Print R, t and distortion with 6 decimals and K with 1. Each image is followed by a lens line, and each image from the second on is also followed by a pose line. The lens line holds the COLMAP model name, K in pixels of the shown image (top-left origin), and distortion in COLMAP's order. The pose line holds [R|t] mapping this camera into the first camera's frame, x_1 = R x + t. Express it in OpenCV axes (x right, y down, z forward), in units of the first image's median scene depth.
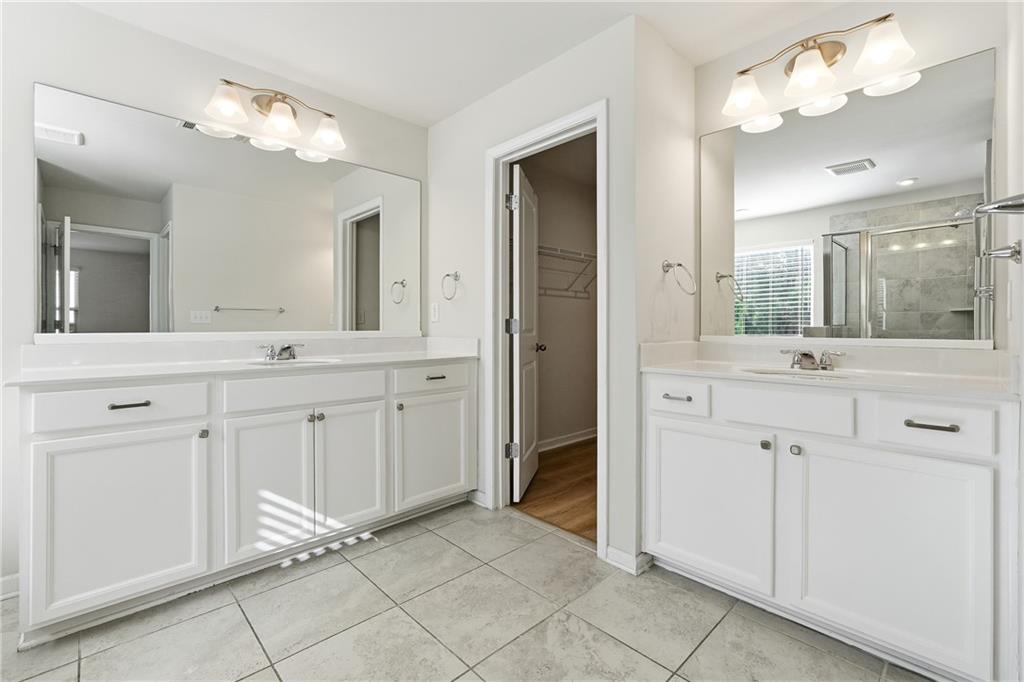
lens RADIAL K [[448.7, 0, 507.5], [0, 448.7, 329.5], [0, 0, 1]] dist [-0.002595, 0.000398]
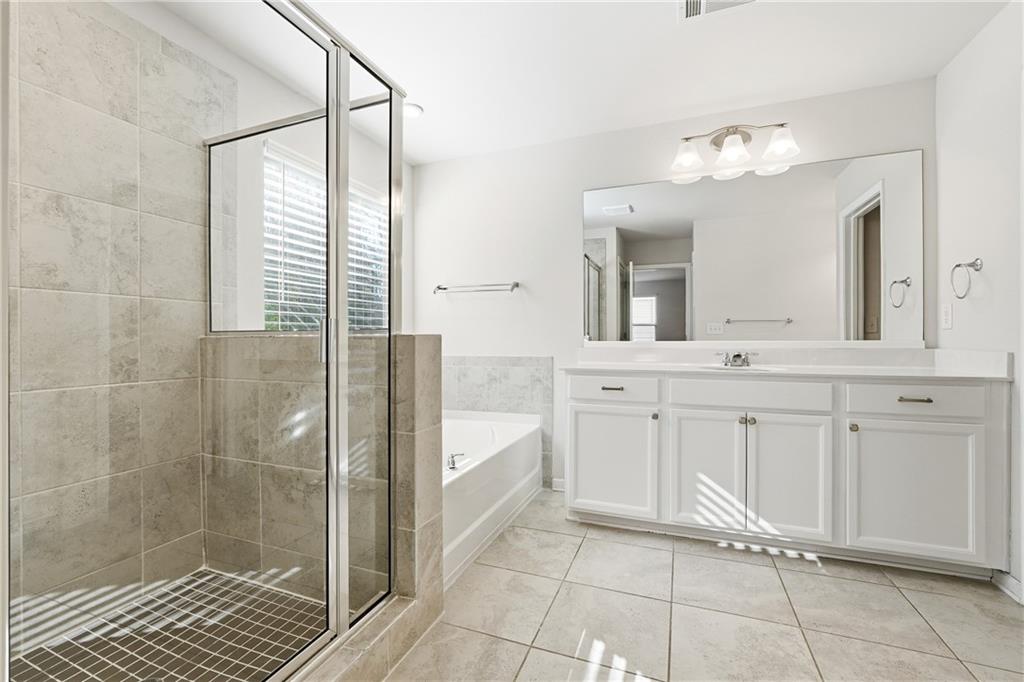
lens RADIAL K [[432.6, 0, 512.0], [0, 432.6, 341.0], [0, 0, 1]] dist [0.000324, 0.000507]
pose [[0.446191, 0.006891, -0.894911, 0.224612], [-0.001888, 0.999975, 0.006758, -0.000497], [0.894936, -0.001326, 0.446193, 0.028481]]
